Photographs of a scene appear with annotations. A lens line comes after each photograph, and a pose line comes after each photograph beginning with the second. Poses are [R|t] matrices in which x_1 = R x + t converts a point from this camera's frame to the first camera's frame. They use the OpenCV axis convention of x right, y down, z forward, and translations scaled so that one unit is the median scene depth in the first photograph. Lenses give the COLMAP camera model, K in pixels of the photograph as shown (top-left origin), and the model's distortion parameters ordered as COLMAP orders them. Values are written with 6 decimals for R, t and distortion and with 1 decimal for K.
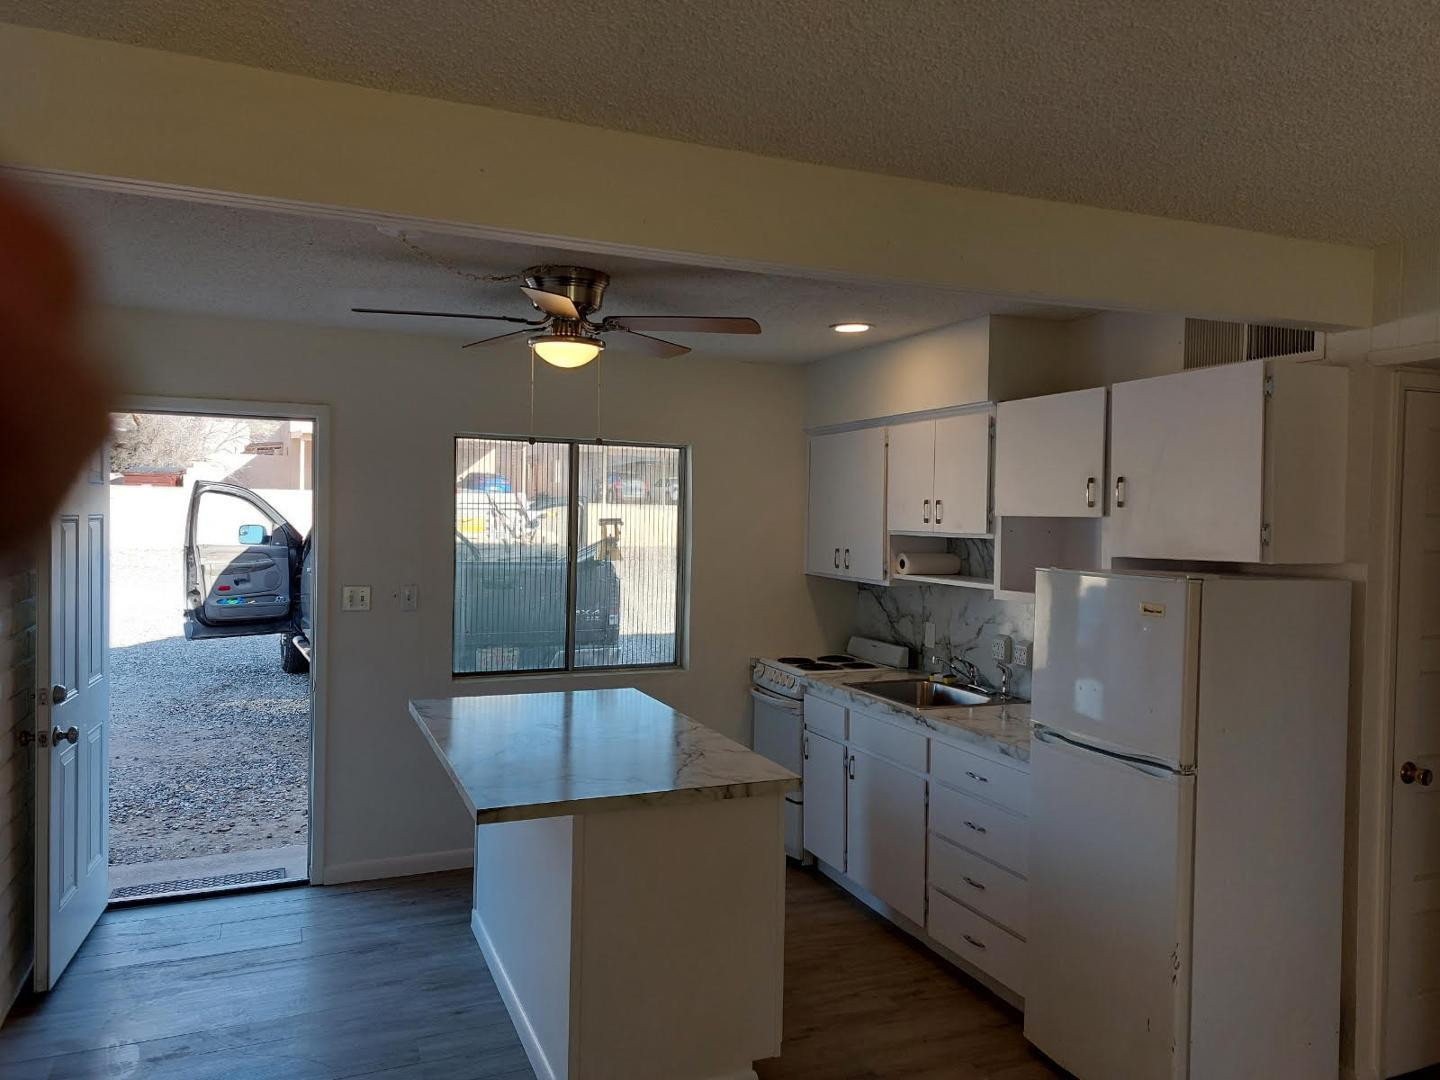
lens RADIAL K [[1032.7, 0, 742.9], [0, 1032.7, 532.1], [0, 0, 1]] dist [0.059261, -0.042669]
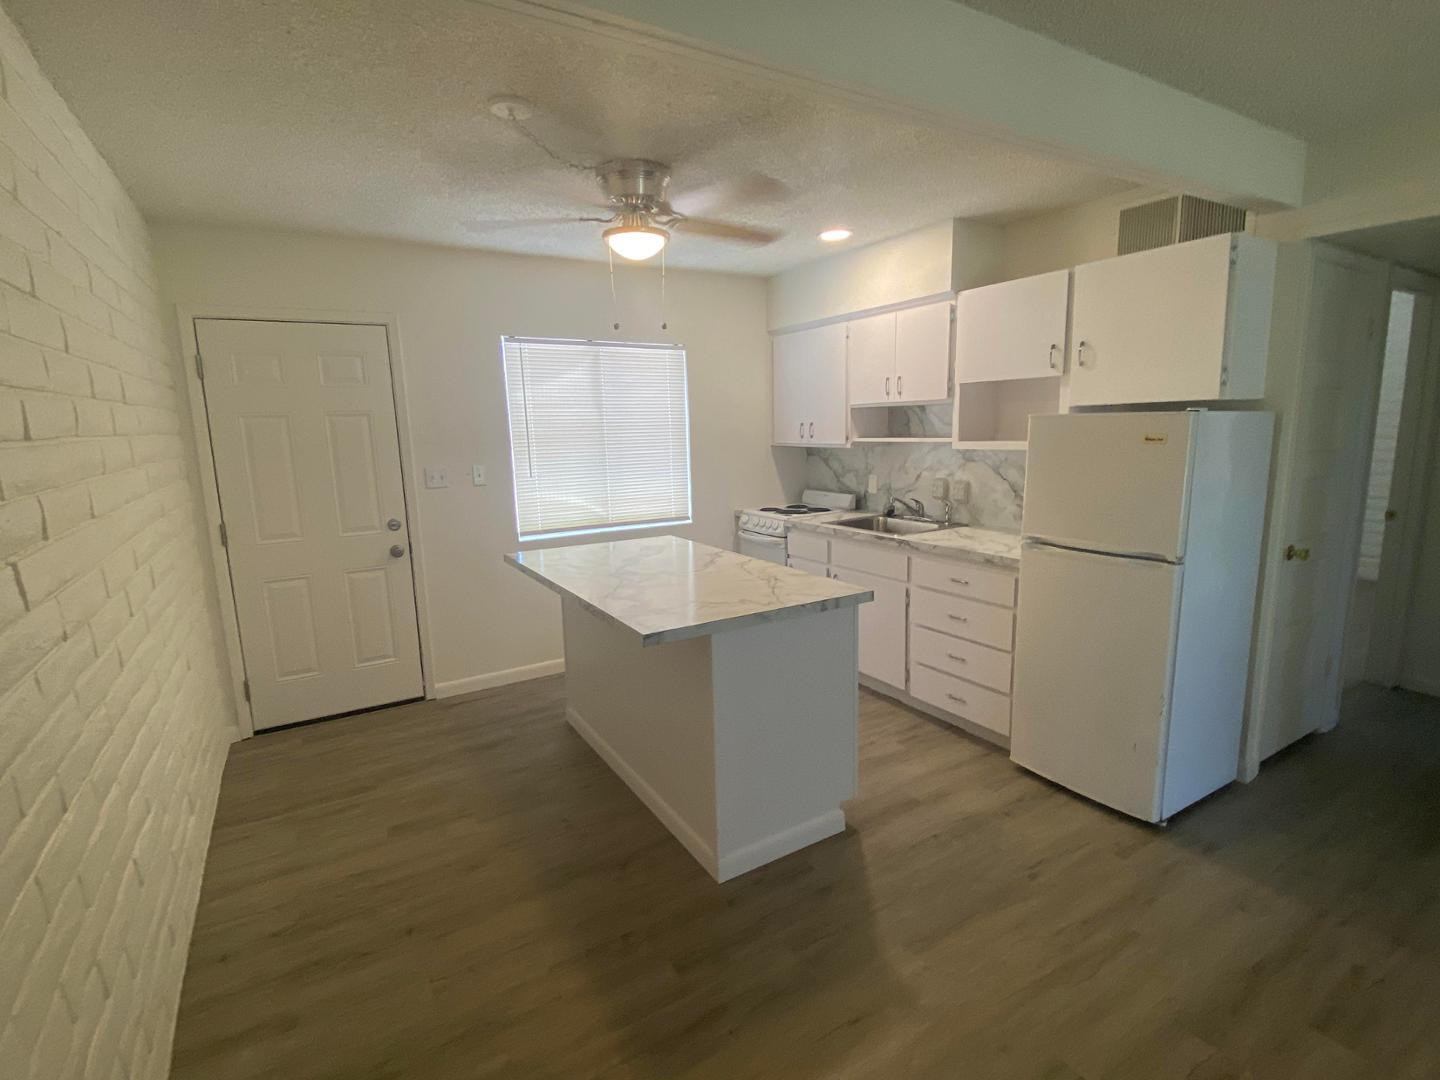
lens RADIAL K [[686.6, 0, 717.8], [0, 686.6, 543.6], [0, 0, 1]] dist [0.005583, -0.009574]
pose [[0.990579, -0.064657, 0.120719, -0.167464], [0.045193, 0.986481, 0.157519, 0.032463], [-0.129271, -0.150579, 0.980110, 0.168989]]
